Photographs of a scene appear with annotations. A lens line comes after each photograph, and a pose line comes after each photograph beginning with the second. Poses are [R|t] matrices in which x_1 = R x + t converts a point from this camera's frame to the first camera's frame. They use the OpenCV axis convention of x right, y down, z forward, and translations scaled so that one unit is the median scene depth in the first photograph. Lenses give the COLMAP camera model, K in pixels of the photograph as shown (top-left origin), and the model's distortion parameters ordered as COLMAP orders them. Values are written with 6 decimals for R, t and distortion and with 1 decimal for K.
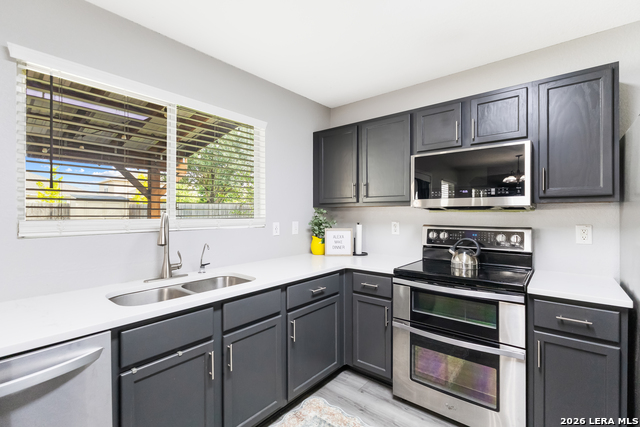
lens RADIAL K [[295.4, 0, 322.1], [0, 295.4, 213.1], [0, 0, 1]] dist [0.001056, 0.000563]
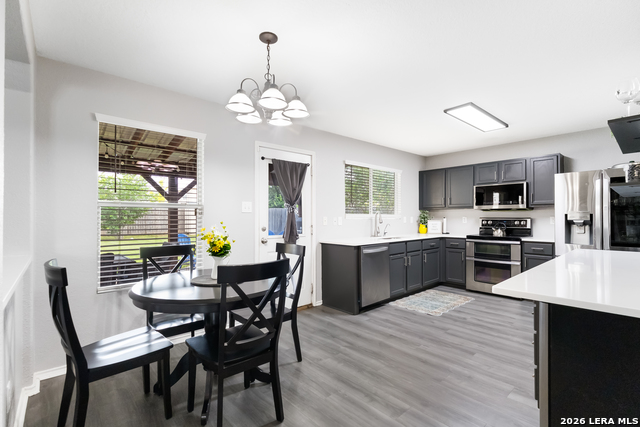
lens RADIAL K [[295.4, 0, 318.3], [0, 295.4, 215.9], [0, 0, 1]] dist [0.001056, 0.000563]
pose [[0.985986, -0.004162, -0.166778, -0.495229], [0.003865, 0.999990, -0.002101, 0.031300], [0.166785, 0.001427, 0.985992, -1.426138]]
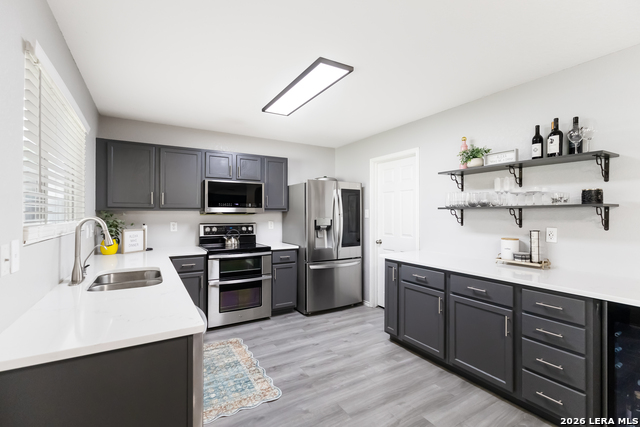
lens RADIAL K [[295.4, 0, 321.4], [0, 295.4, 213.7], [0, 0, 1]] dist [0.001056, 0.000563]
pose [[0.346811, 0.000542, 0.937935, -0.996643], [-0.003155, 0.999995, 0.000589, -0.015188], [-0.937930, -0.003163, 0.346811, -0.139122]]
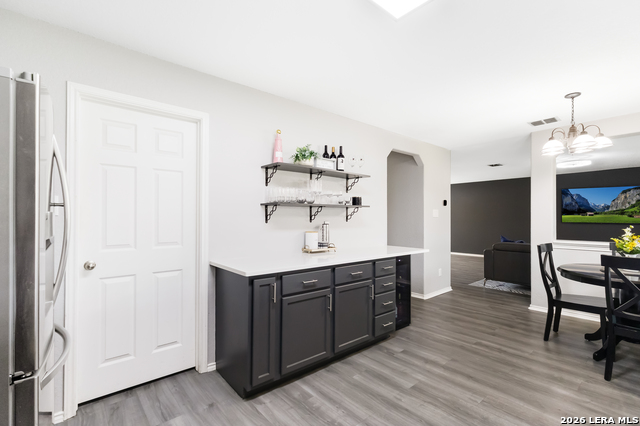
lens RADIAL K [[295.4, 0, 319.9], [0, 295.4, 213.9], [0, 0, 1]] dist [0.001056, 0.000563]
pose [[-0.983381, -0.002722, 0.181532, 0.058591], [-0.005140, 0.999904, -0.012849, 0.013920], [-0.181479, -0.013569, -0.983301, 0.932603]]
